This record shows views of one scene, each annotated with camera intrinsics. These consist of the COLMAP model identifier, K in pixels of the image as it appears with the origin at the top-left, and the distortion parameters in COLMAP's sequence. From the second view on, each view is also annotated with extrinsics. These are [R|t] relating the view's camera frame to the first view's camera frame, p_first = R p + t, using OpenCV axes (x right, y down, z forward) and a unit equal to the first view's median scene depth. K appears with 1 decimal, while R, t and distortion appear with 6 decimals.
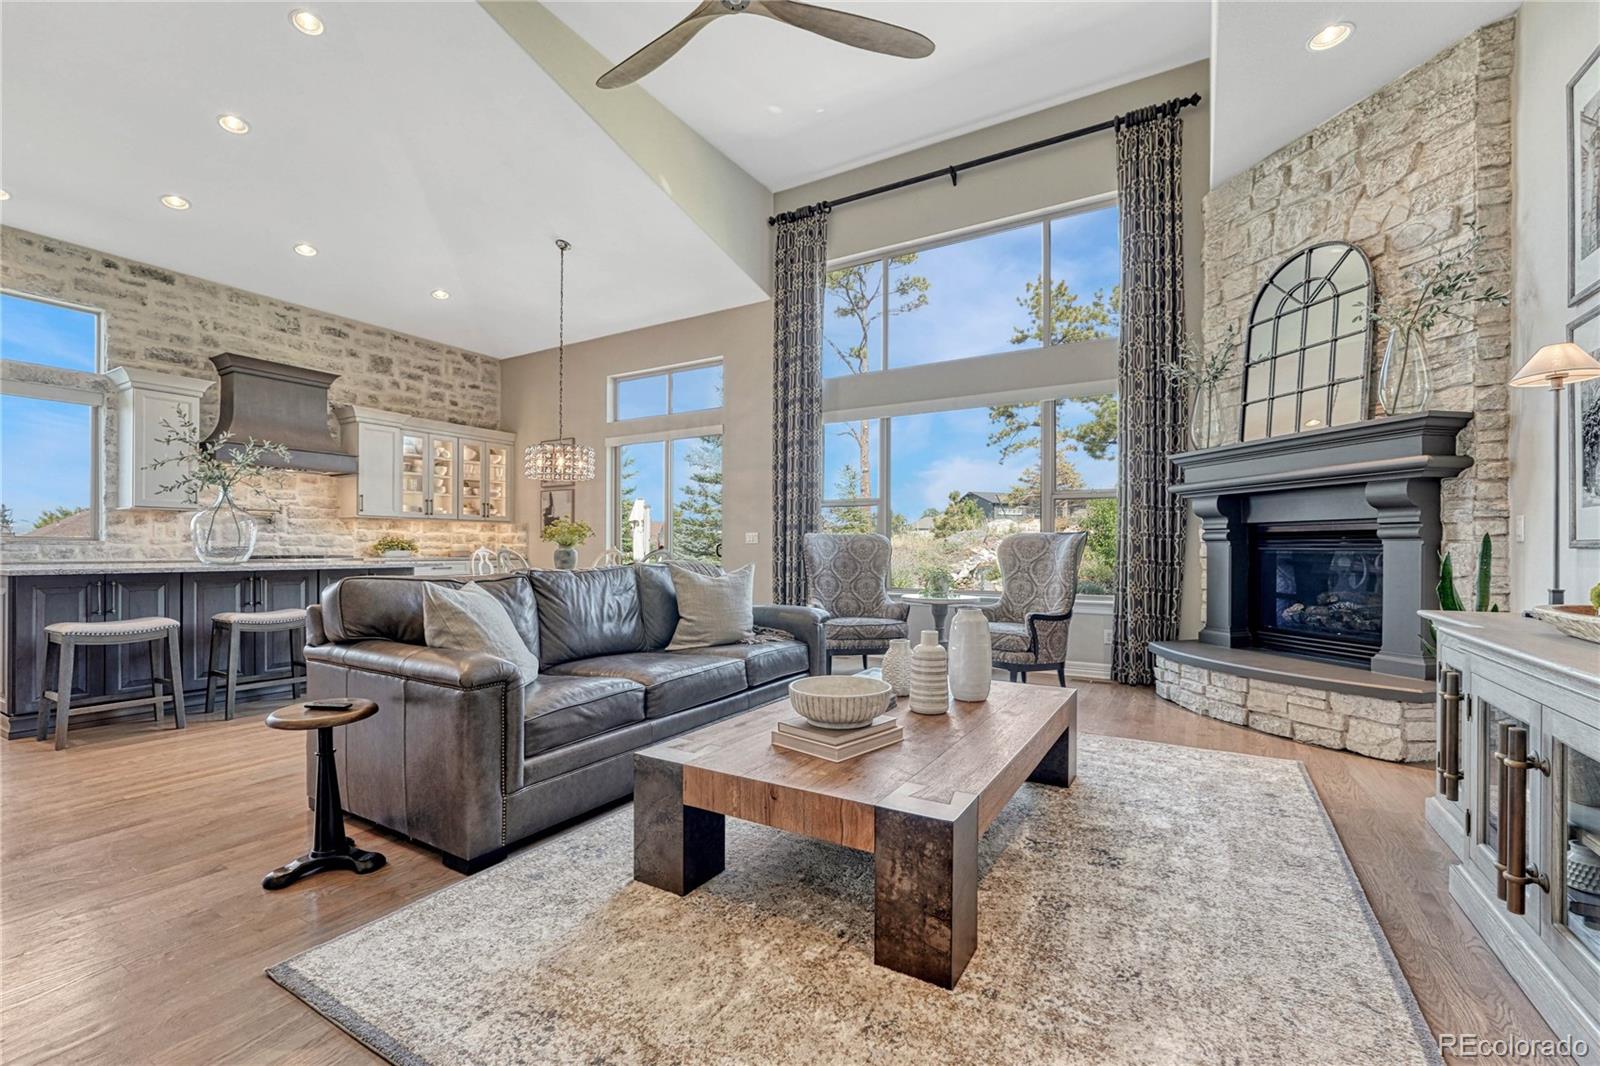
lens RADIAL K [[672.0, 0, 799.4], [0, 672.0, 548.0], [0, 0, 1]] dist [-0.008222, 0.000547]
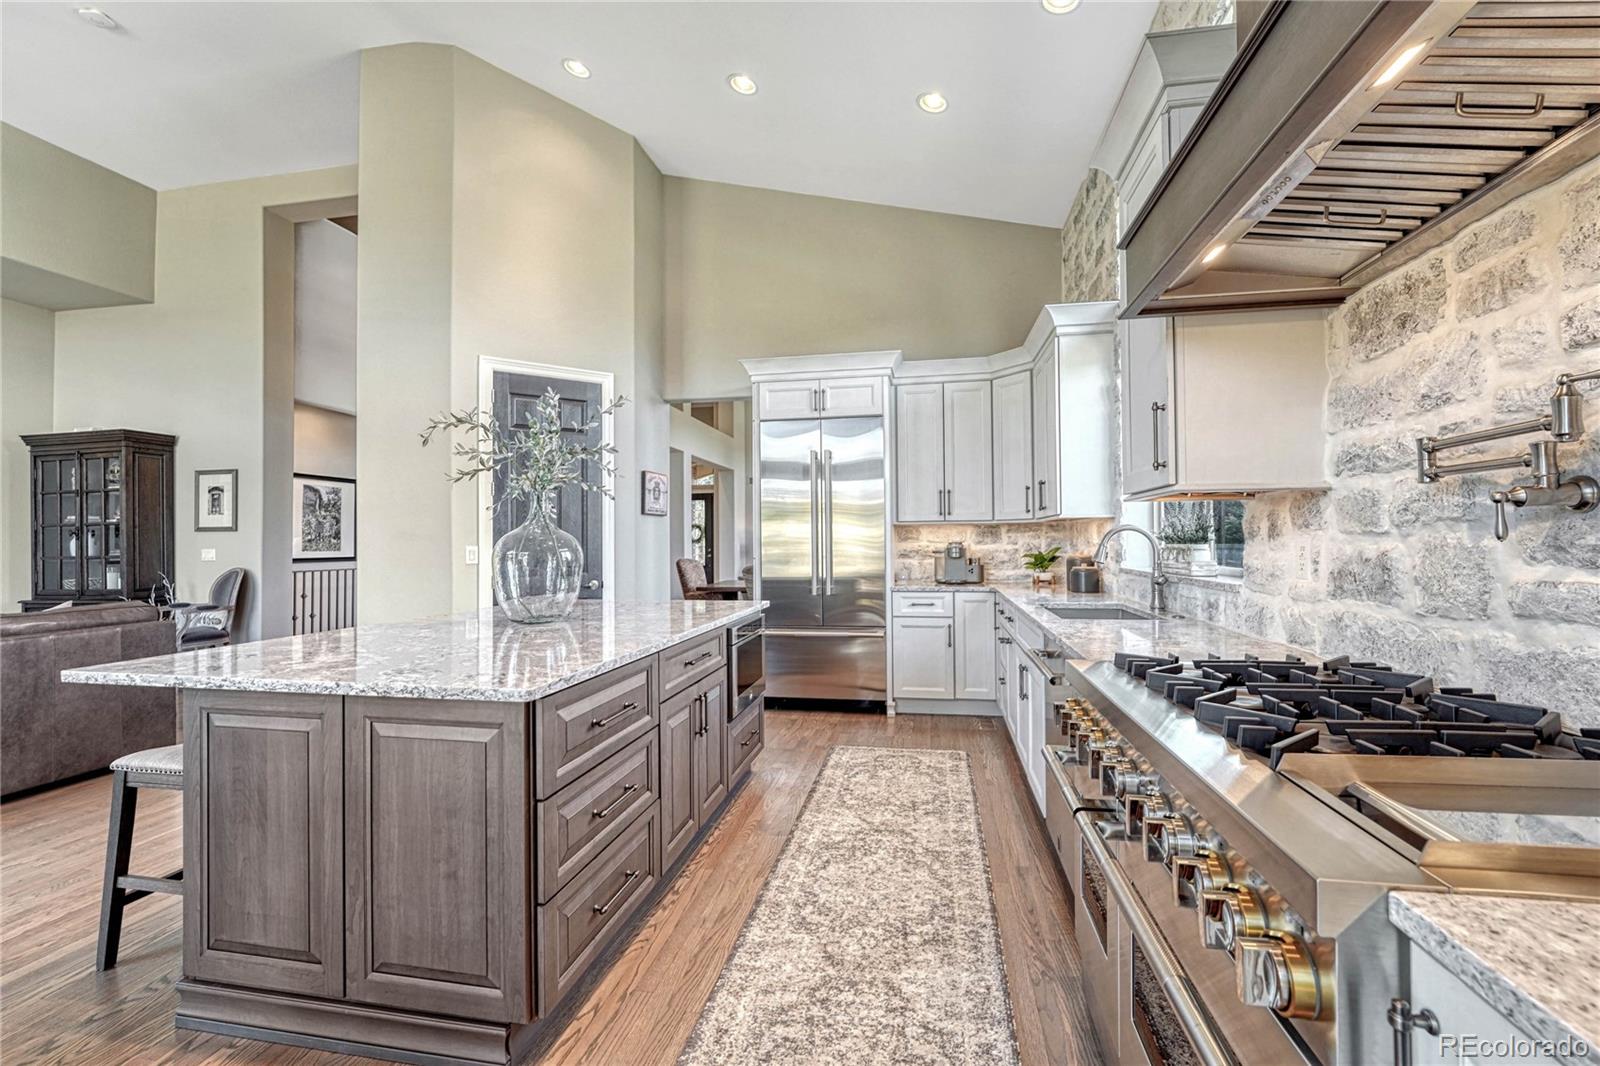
lens RADIAL K [[671.0, 0, 807.8], [0, 671.0, 530.8], [0, 0, 1]] dist [-0.006797, 0.000105]
pose [[-0.933774, -0.002002, -0.357858, -0.499973], [0.005166, 0.999805, -0.019072, -0.025949], [0.357827, -0.019658, -0.933581, 0.945972]]
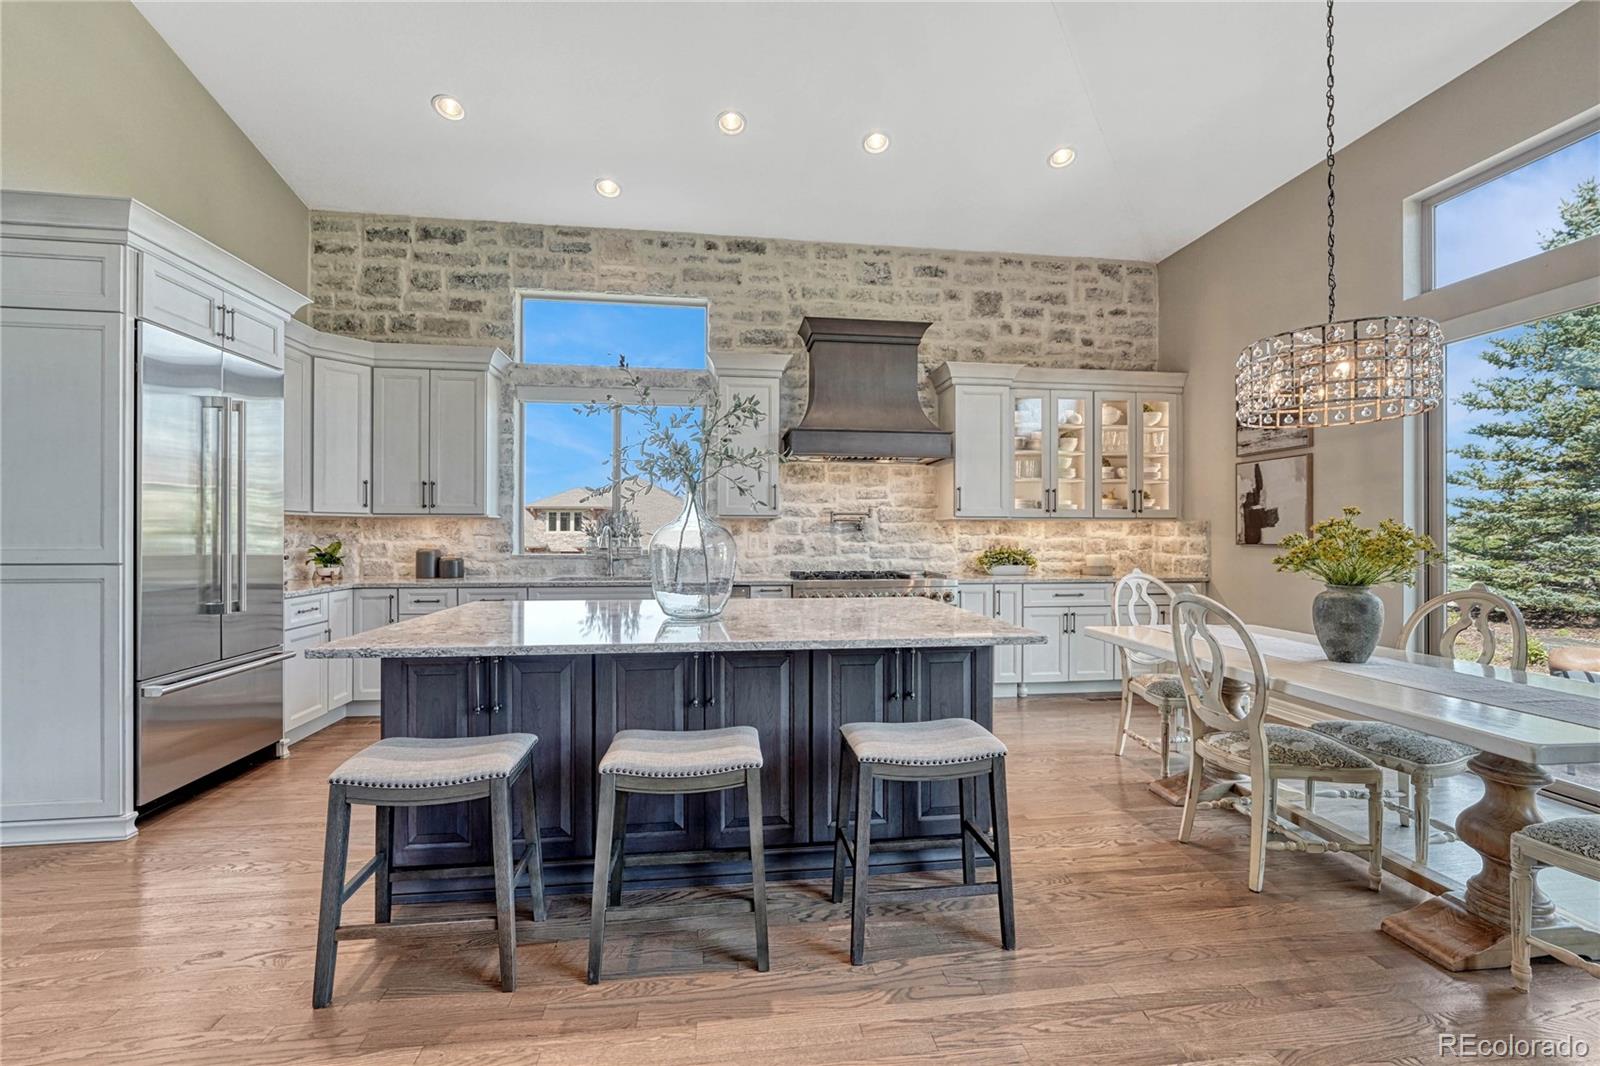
lens RADIAL K [[659.3, 0, 807.4], [0, 659.3, 531.3], [0, 0, 1]] dist [-0.010372, 0.000474]
pose [[0.626597, -0.005757, -0.779322, -0.198507], [0.000473, 0.999975, -0.007007, -0.026389], [0.779343, 0.004022, 0.626584, 0.409210]]
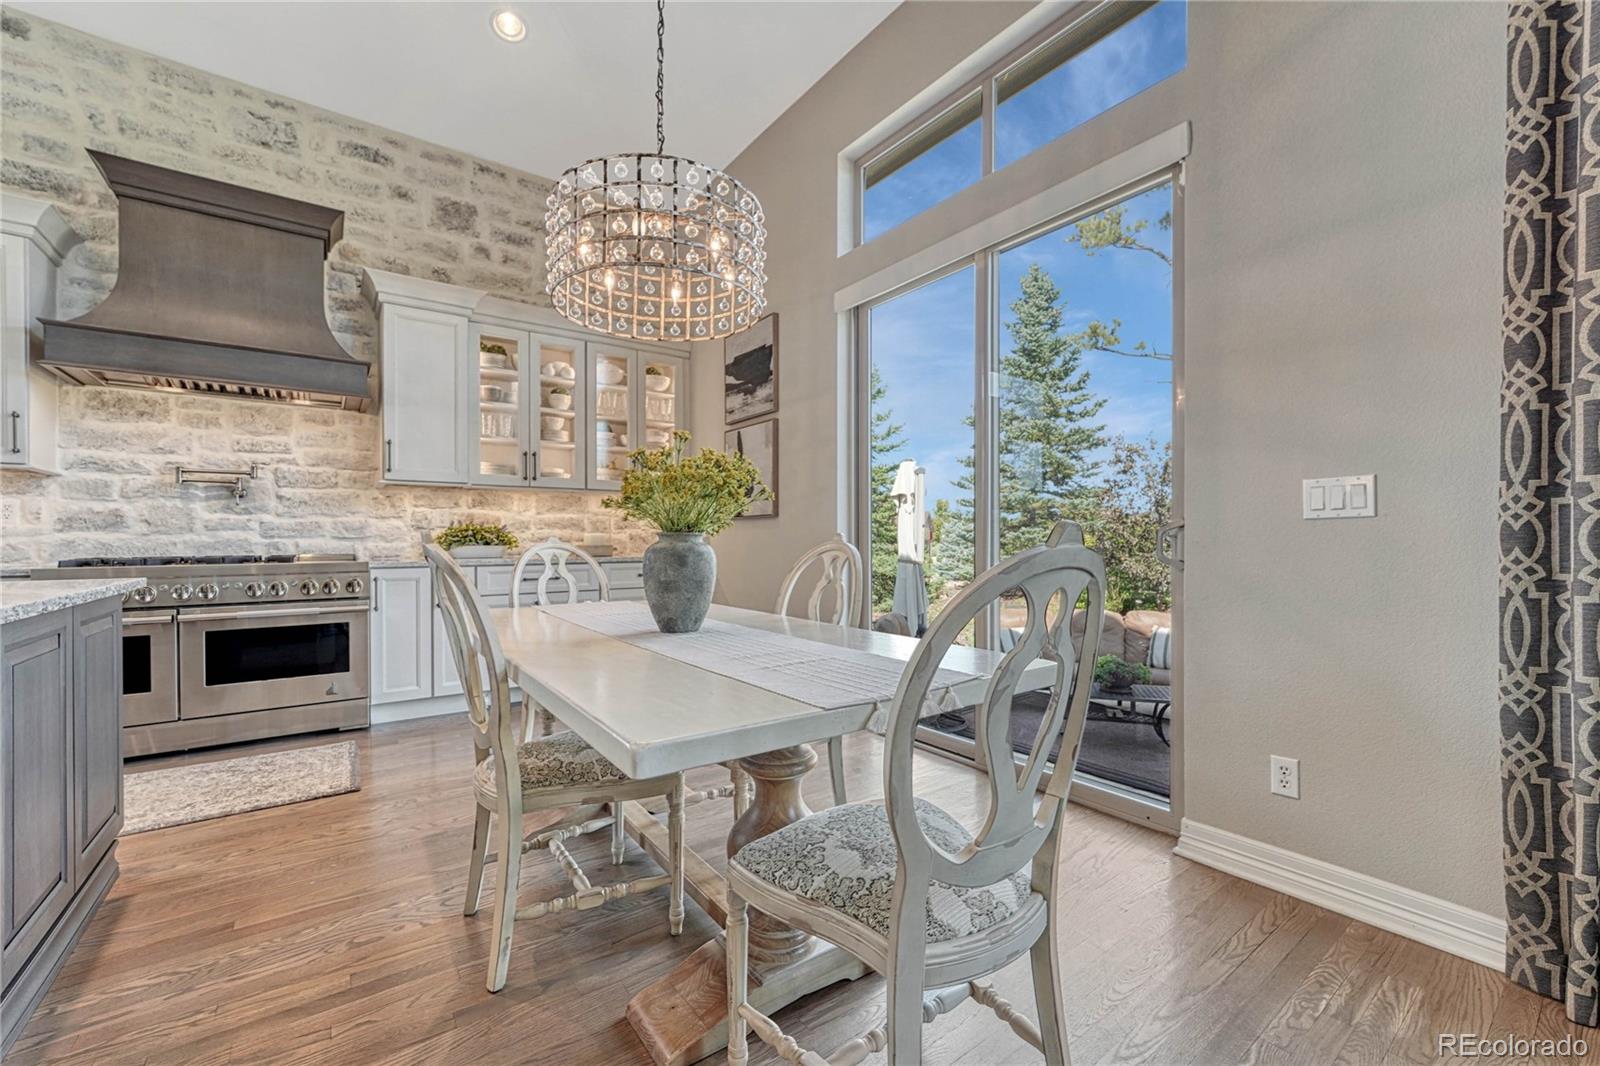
lens RADIAL K [[649.2, 0, 808.4], [0, 649.2, 540.3], [0, 0, 1]] dist [-0.018642, 0.005671]
pose [[0.927724, -0.004664, -0.373238, -0.147349], [0.005809, 0.999981, 0.001945, -0.000026], [0.373222, -0.003973, 0.927733, 0.603468]]
